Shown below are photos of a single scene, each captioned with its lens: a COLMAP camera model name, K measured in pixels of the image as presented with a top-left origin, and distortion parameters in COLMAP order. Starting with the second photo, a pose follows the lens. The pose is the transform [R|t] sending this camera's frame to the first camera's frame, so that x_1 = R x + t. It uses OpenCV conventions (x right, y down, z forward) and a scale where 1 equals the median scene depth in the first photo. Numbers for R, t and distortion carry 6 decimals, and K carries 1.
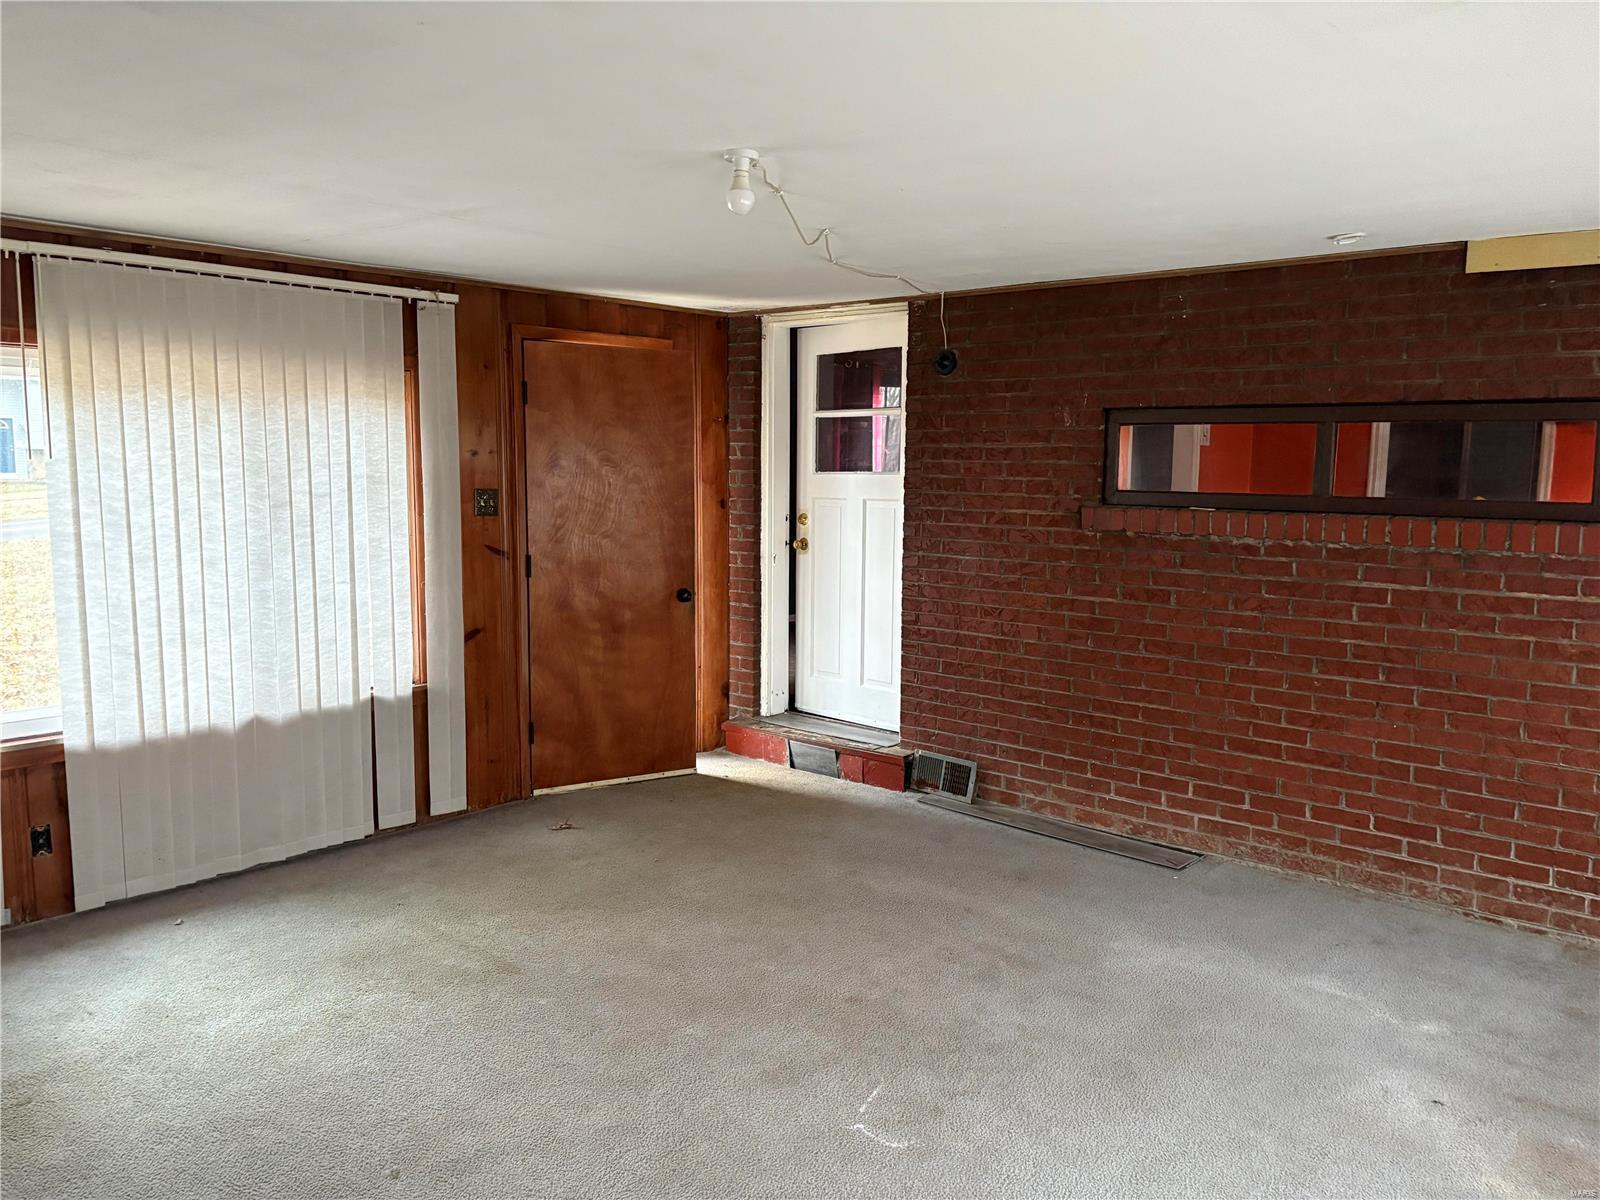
lens RADIAL K [[1207.0, 0, 804.3], [0, 1207.0, 605.6], [0, 0, 1]] dist [0.024316, -0.030656]
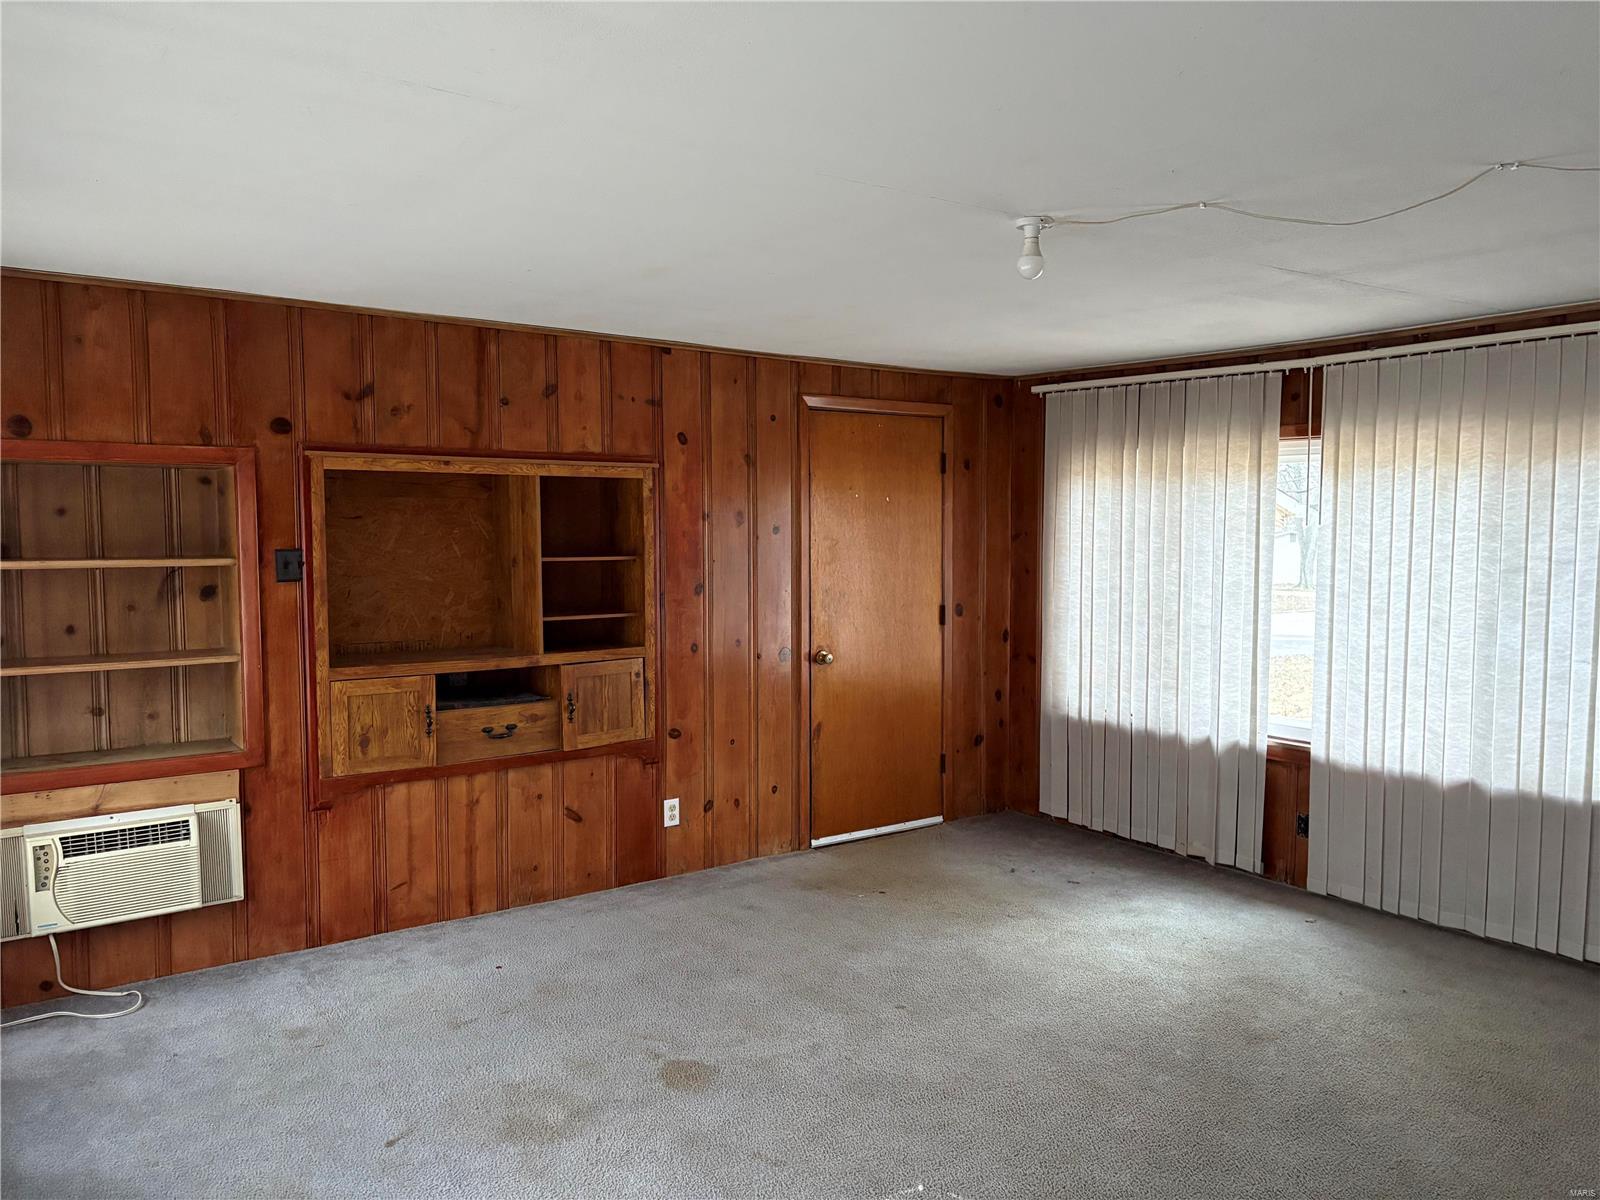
lens RADIAL K [[1207.0, 0, 805.1], [0, 1207.0, 604.5], [0, 0, 1]] dist [0.024316, -0.030656]
pose [[-0.247266, 0.054450, -0.967416, 0.686722], [-0.113746, 0.989885, 0.084787, -0.079512], [0.962248, 0.131005, -0.238572, 0.744470]]
